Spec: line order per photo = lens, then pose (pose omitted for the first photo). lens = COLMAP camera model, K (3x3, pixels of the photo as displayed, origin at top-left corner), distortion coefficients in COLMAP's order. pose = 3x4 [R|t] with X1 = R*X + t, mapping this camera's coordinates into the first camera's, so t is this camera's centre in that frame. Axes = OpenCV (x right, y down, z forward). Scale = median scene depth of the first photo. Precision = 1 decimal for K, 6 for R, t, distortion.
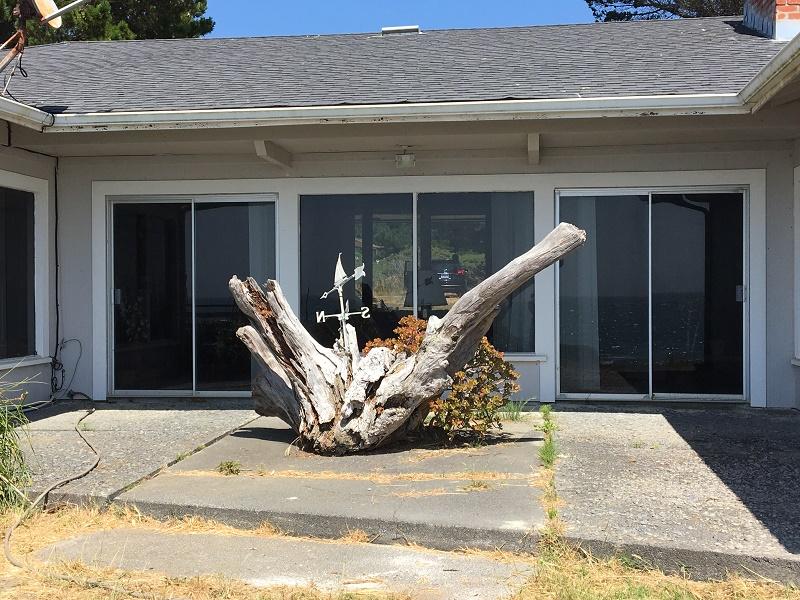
lens RADIAL K [[1075.5, 0, 400.3], [0, 1075.5, 299.7], [0, 0, 1]] dist [0.020943, 0.000000]
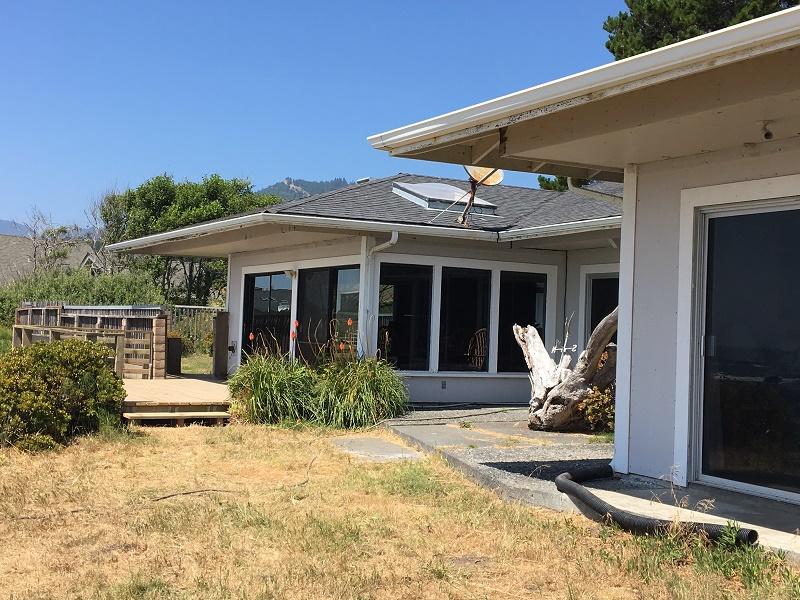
lens RADIAL K [[1075.5, 0, 400.1], [0, 1075.5, 299.9], [0, 0, 1]] dist [0.020943, 0.000000]
pose [[0.579802, -0.004294, -0.814746, 1.207241], [-0.036634, 0.998837, -0.031334, -0.000299], [0.813933, 0.048015, 0.578971, -0.170635]]
